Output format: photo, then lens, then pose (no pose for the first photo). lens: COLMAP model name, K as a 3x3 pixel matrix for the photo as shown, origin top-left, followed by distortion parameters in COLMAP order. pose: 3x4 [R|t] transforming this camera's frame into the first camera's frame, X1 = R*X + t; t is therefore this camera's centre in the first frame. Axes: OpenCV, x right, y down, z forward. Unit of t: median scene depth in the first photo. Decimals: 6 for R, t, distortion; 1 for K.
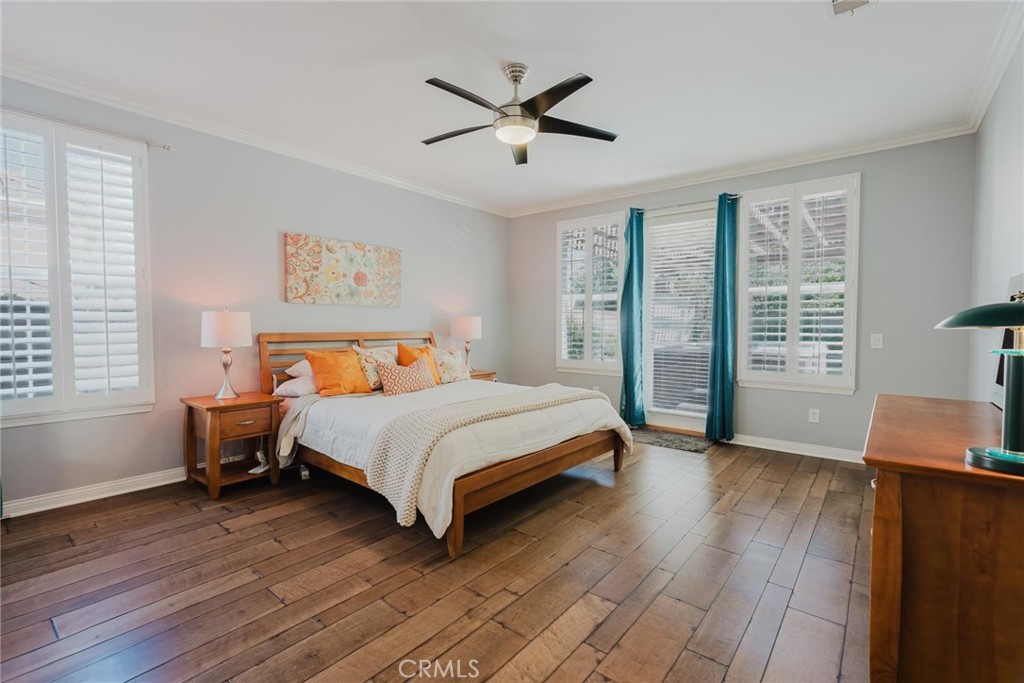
lens RADIAL K [[447.8, 0, 507.2], [0, 447.8, 339.5], [0, 0, 1]] dist [-0.016353, 0.000512]
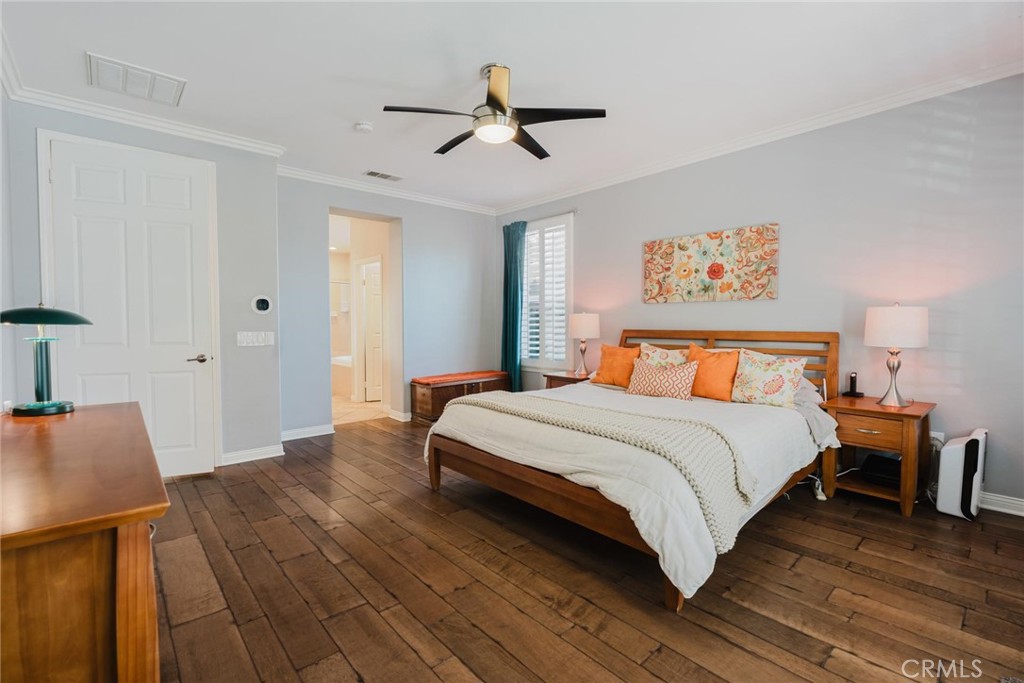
lens RADIAL K [[447.8, 0, 507.2], [0, 447.8, 339.5], [0, 0, 1]] dist [-0.016353, 0.000512]
pose [[-0.137448, 0.033019, -0.989959, 0.670580], [-0.030382, 0.998833, 0.037533, -0.021412], [0.990043, 0.035236, -0.136284, 0.771265]]
